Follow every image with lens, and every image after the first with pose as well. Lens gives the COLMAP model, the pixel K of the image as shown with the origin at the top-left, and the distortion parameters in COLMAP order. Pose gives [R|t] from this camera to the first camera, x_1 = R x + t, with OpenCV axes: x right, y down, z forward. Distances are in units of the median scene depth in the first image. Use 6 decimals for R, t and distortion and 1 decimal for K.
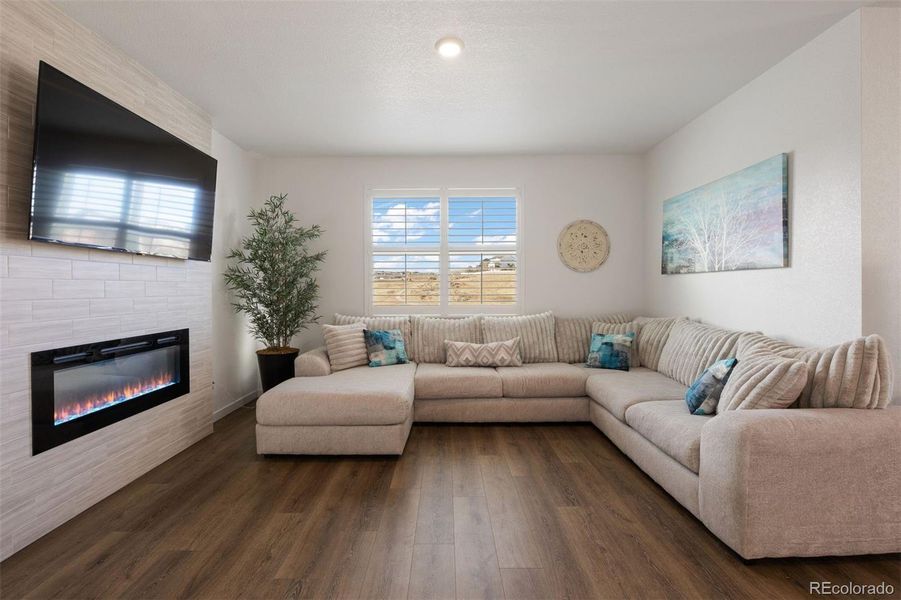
lens RADIAL K [[419.1, 0, 451.5], [0, 419.1, 287.5], [0, 0, 1]] dist [-0.015814, 0.001289]
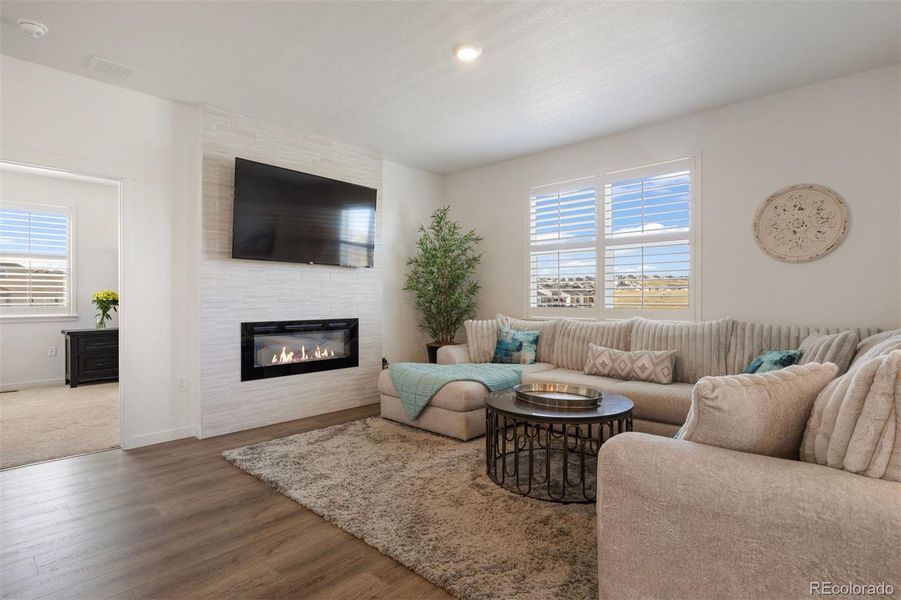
lens RADIAL K [[483.5, 0, 459.0], [0, 483.5, 300.7], [0, 0, 1]] dist [-0.007900, -0.000065]
pose [[0.743412, -0.000958, -0.668833, 0.646846], [0.002175, 0.999997, 0.000985, 0.040101], [0.668831, -0.002187, 0.743412, 0.057926]]
